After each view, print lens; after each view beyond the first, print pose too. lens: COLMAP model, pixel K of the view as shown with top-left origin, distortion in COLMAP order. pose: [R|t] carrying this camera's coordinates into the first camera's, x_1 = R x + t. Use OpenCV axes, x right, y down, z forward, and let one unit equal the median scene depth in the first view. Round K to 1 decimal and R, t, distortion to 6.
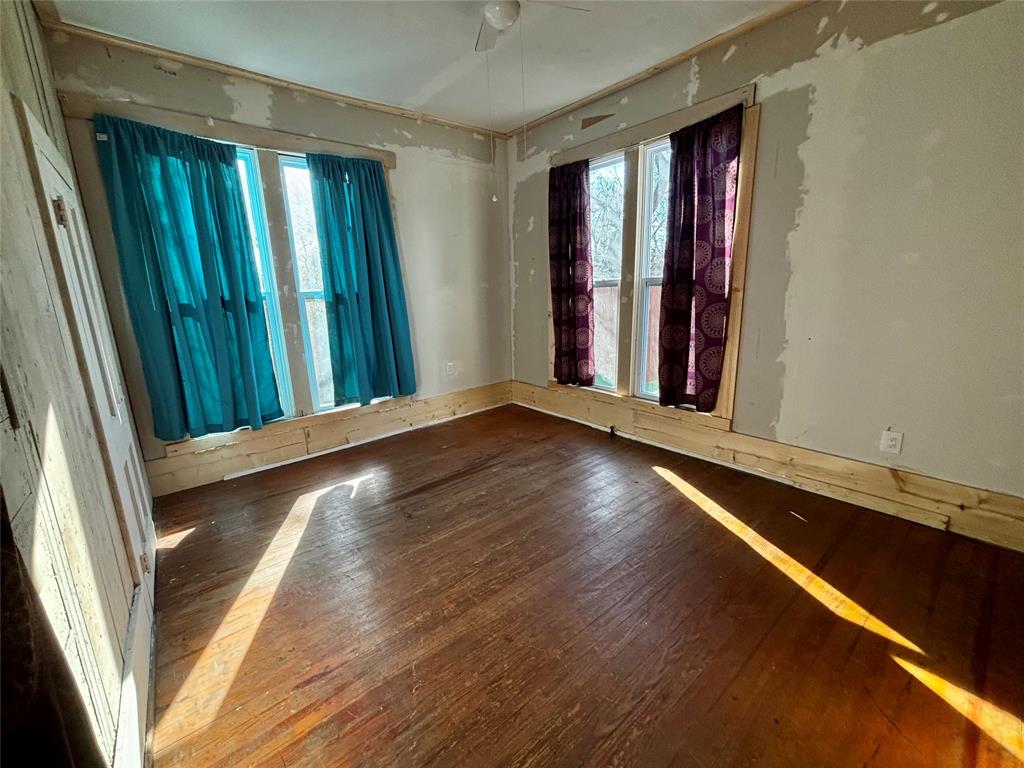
lens RADIAL K [[415.1, 0, 509.7], [0, 415.1, 384.6], [0, 0, 1]] dist [0.002874, -0.000301]
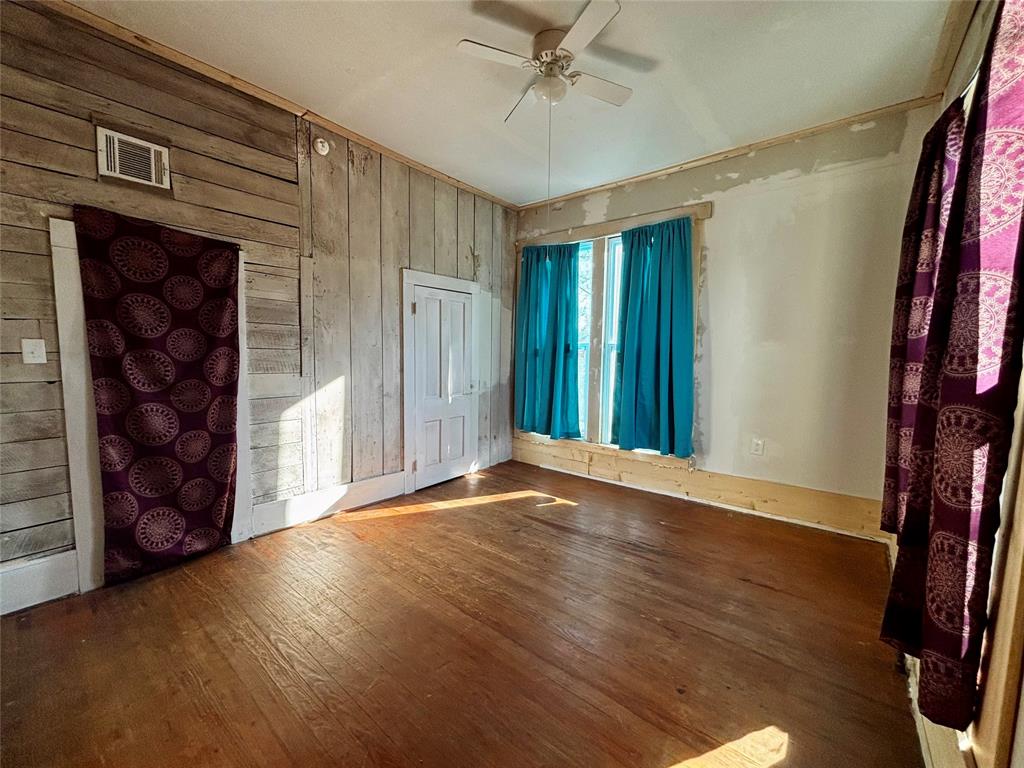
lens RADIAL K [[415.1, 0, 509.7], [0, 415.1, 384.6], [0, 0, 1]] dist [0.002874, -0.000301]
pose [[0.185301, 0.126230, -0.974541, 0.691145], [-0.236507, 0.968293, 0.080452, -0.143853], [0.953797, 0.215578, 0.209280, 0.526149]]
